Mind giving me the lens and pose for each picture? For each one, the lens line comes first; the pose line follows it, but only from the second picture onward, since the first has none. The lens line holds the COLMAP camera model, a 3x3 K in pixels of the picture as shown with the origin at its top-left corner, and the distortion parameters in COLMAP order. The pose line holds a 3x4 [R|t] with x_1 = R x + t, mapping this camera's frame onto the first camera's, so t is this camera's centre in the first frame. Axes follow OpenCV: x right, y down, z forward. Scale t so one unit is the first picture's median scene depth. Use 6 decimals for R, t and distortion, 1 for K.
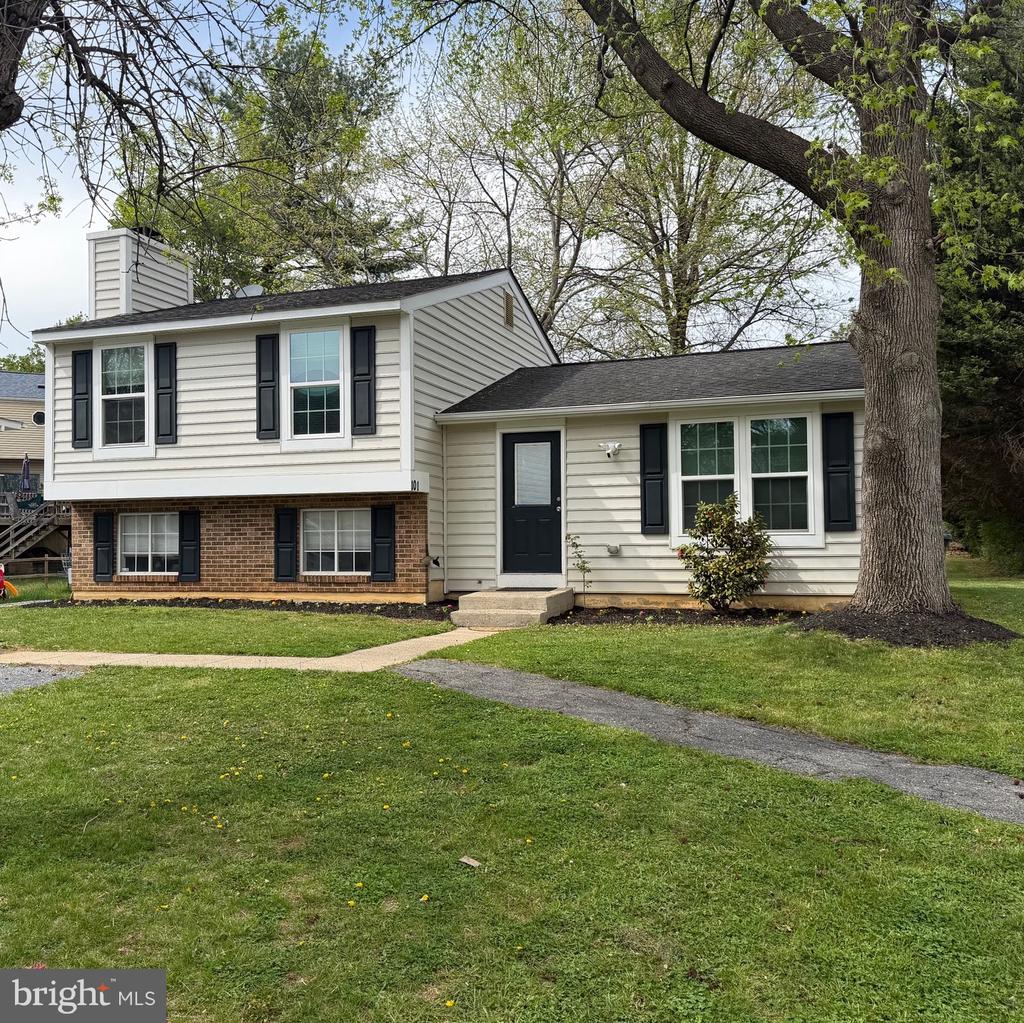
lens RADIAL K [[962.9, 0, 512.5], [0, 962.9, 542.2], [0, 0, 1]] dist [0.011642, 0.002020]
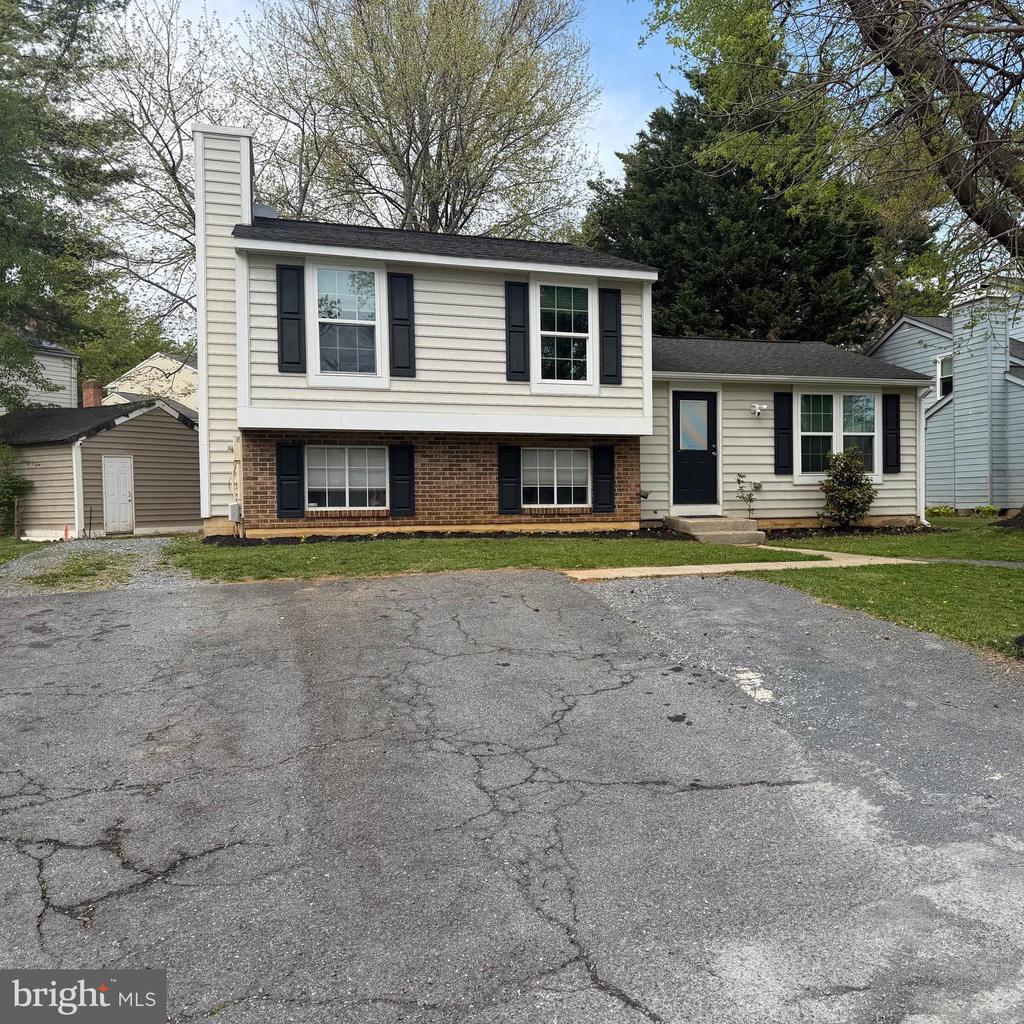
lens RADIAL K [[821.6, 0, 512.0], [0, 821.6, 512.0], [0, 0, 1]] dist [0.027305, -0.000779]
pose [[0.816911, -0.014300, 0.576586, -0.765345], [-0.006174, 0.999419, 0.033534, 0.007755], [-0.576730, -0.030954, 0.816348, 0.246492]]
